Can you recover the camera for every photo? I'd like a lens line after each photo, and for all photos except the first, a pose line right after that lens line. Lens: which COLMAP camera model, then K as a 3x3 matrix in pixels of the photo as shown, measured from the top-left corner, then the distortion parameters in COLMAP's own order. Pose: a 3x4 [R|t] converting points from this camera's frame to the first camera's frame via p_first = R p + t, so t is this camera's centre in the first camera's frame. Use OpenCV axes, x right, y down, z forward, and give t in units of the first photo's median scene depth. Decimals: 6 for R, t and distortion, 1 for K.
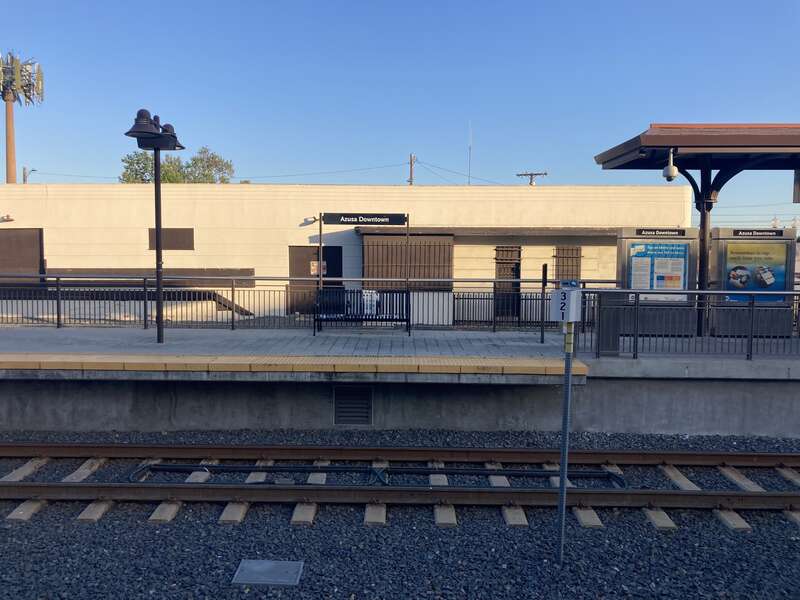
lens RADIAL K [[648.0, 0, 389.7], [0, 648.0, 282.5], [0, 0, 1]] dist [0.141146, -0.405638]
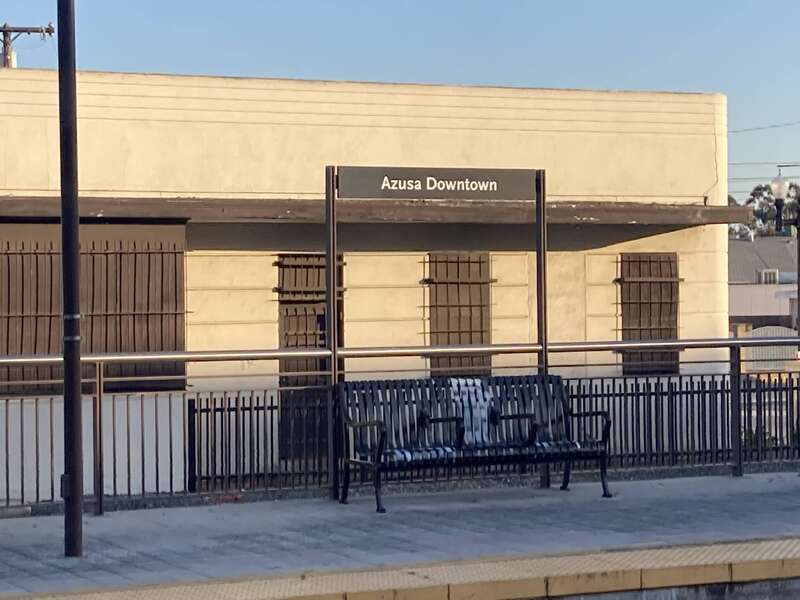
lens RADIAL K [[2129.7, 0, 377.5], [0, 2129.7, 248.4], [0, 0, 1]] dist [0.189968, -0.339013]
pose [[0.881747, -0.008337, 0.471649, -0.323722], [0.035183, 0.998221, -0.048128, -0.002706], [-0.470409, 0.059031, 0.880472, -0.015844]]
